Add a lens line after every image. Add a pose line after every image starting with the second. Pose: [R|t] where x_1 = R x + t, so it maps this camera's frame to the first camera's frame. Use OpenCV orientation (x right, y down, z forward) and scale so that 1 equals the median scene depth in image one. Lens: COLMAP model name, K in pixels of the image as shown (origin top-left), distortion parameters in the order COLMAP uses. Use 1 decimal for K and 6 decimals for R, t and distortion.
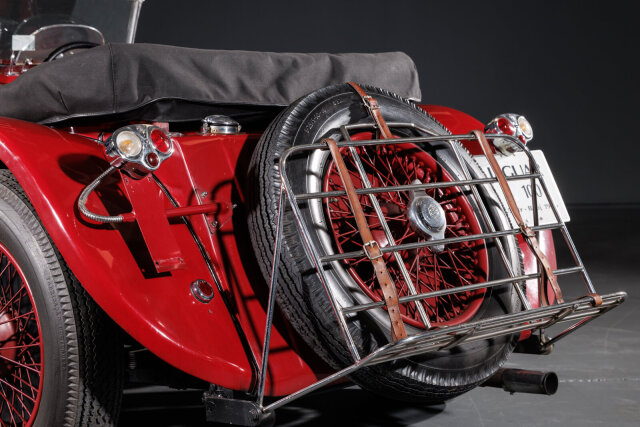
lens RADIAL K [[1433.6, 0, 320.0], [0, 1433.6, 213.5], [0, 0, 1]] dist [-0.034515, -0.295345]
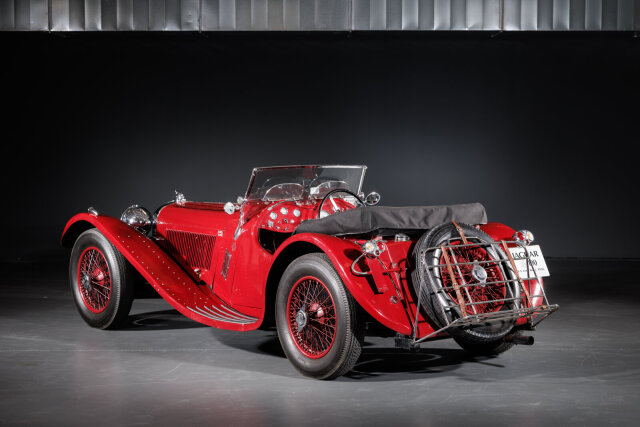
lens RADIAL K [[1433.6, 0, 320.0], [0, 1433.6, 213.5], [0, 0, 1]] dist [-0.034515, -0.295345]
pose [[0.992182, 0.015978, -0.123776, 0.111362], [-0.018895, 0.999570, -0.022426, -0.045680], [0.123365, 0.024589, 0.992057, -1.703873]]
